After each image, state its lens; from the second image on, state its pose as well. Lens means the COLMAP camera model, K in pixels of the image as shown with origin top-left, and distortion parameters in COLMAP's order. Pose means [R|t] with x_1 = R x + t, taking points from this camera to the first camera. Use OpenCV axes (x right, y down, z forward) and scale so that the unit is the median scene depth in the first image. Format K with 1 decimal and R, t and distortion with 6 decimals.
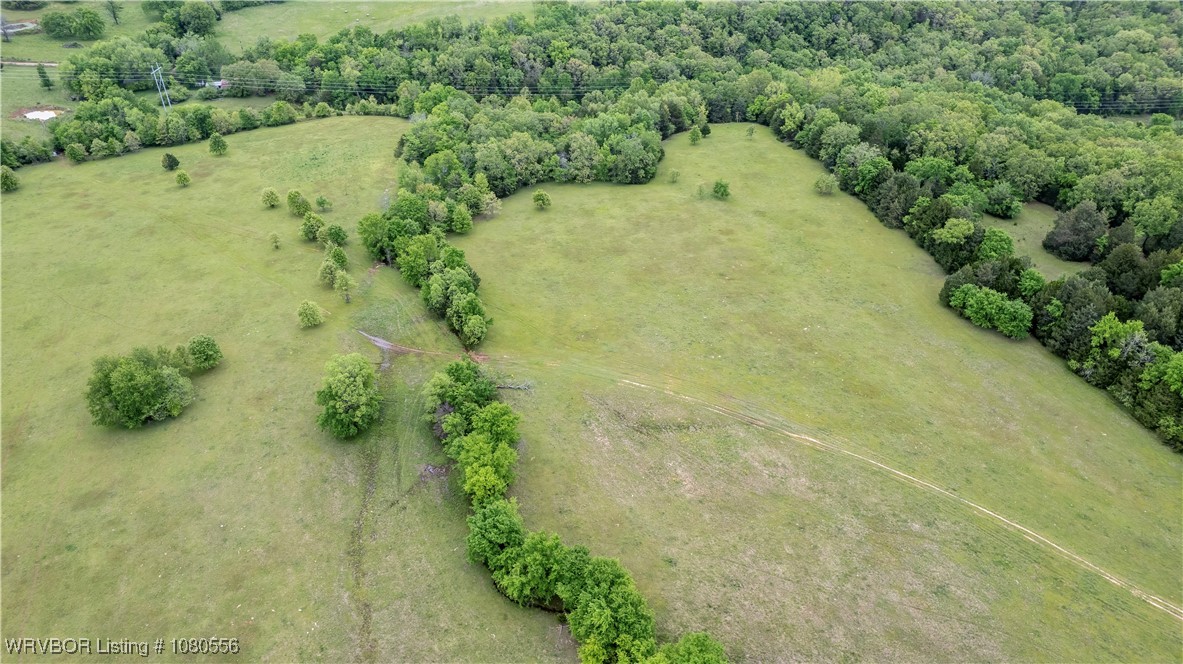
lens RADIAL K [[756.9, 0, 592.2], [0, 756.9, 325.5], [0, 0, 1]] dist [-0.081427, 0.073819]
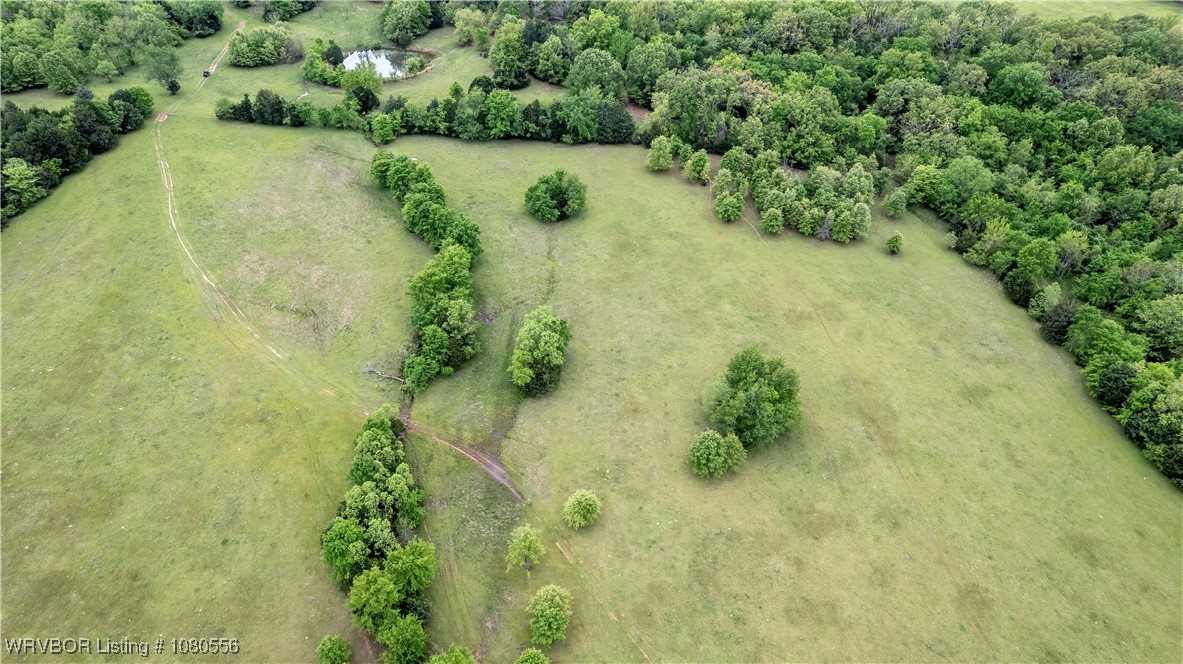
lens RADIAL K [[756.9, 0, 592.2], [0, 756.9, 325.5], [0, 0, 1]] dist [-0.081427, 0.073819]
pose [[-0.961305, -0.169091, 0.217490, -0.375278], [0.146462, 0.354966, 0.923335, -0.530821], [-0.233329, 0.919460, -0.316465, 0.783377]]
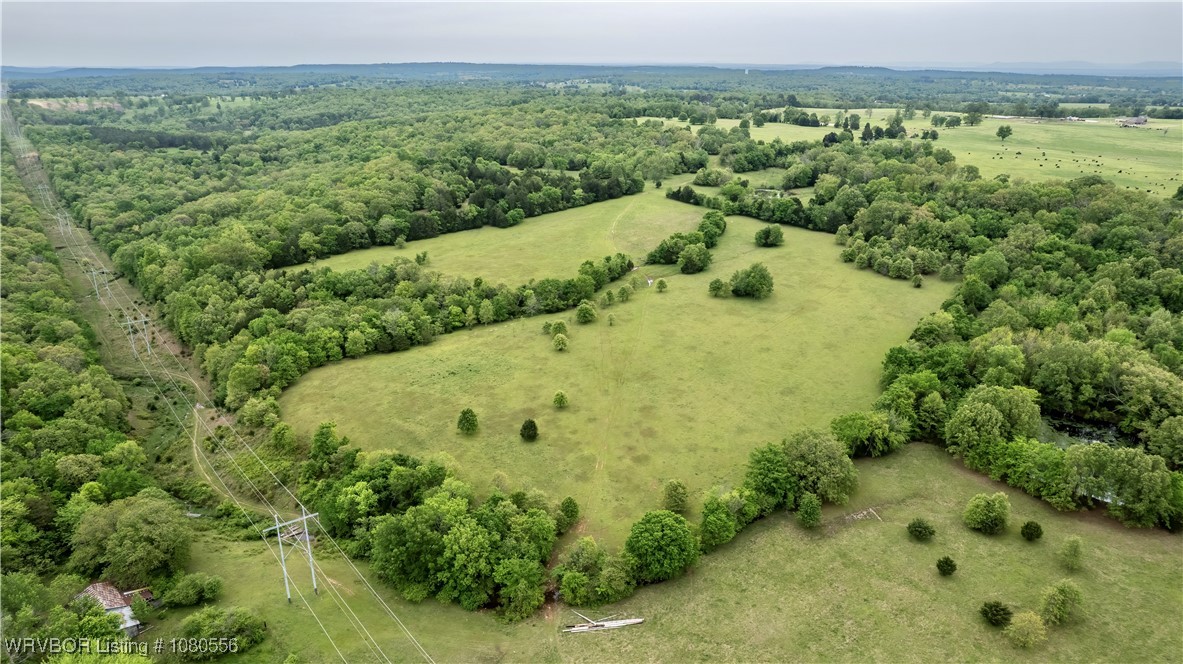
lens RADIAL K [[761.9, 0, 592.0], [0, 761.9, 318.6], [0, 0, 1]] dist [-0.085773, 0.079522]
pose [[-0.511522, -0.279322, 0.812604, -1.391111], [0.482208, 0.689427, 0.540524, -0.803042], [-0.711211, 0.668334, -0.217966, 1.184657]]
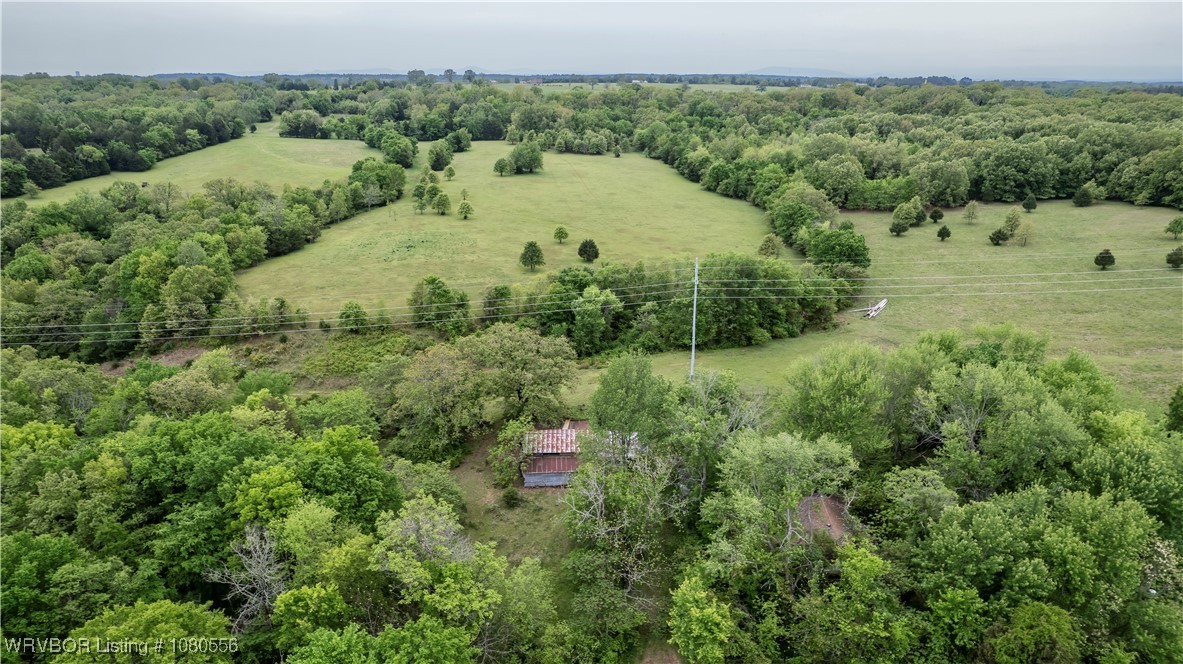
lens RADIAL K [[756.9, 0, 592.2], [0, 756.9, 325.5], [0, 0, 1]] dist [-0.081427, 0.073819]
pose [[-0.976180, -0.068949, 0.205716, -0.831534], [0.122823, 0.605990, 0.785933, -0.884556], [-0.178851, 0.792479, -0.583086, 1.706652]]
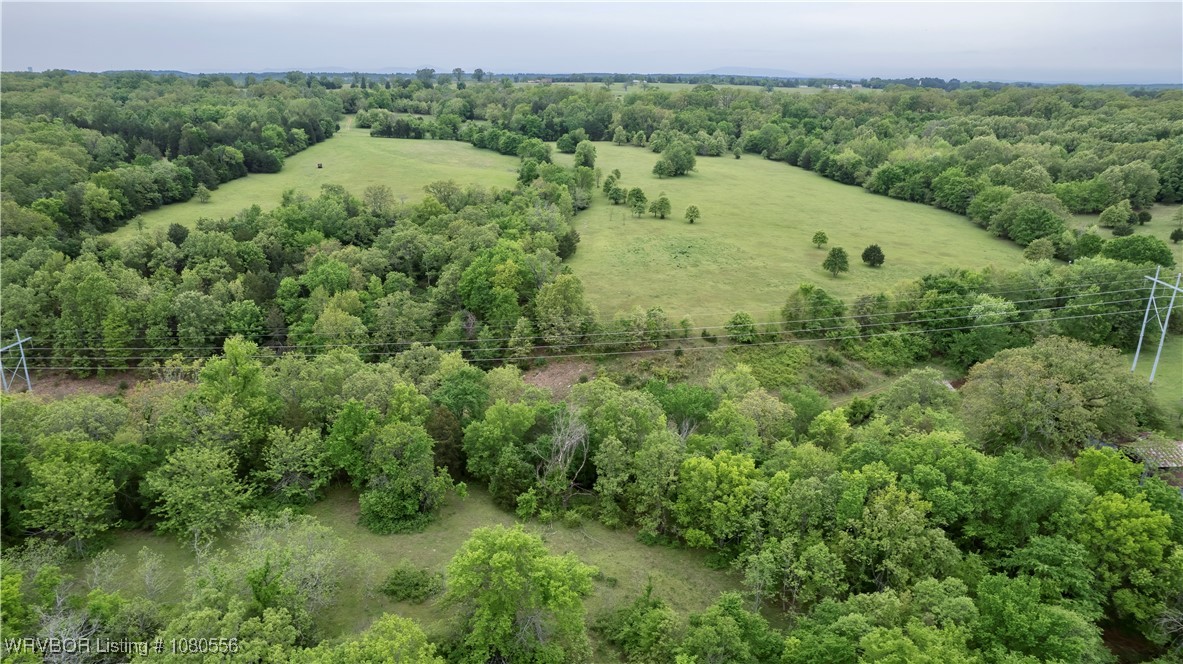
lens RADIAL K [[756.9, 0, 592.2], [0, 756.9, 325.5], [0, 0, 1]] dist [-0.081427, 0.073819]
pose [[-0.987123, -0.056165, 0.149780, -0.452585], [0.085860, 0.603997, 0.792348, -0.913907], [-0.134969, 0.795005, -0.591397, 1.747182]]
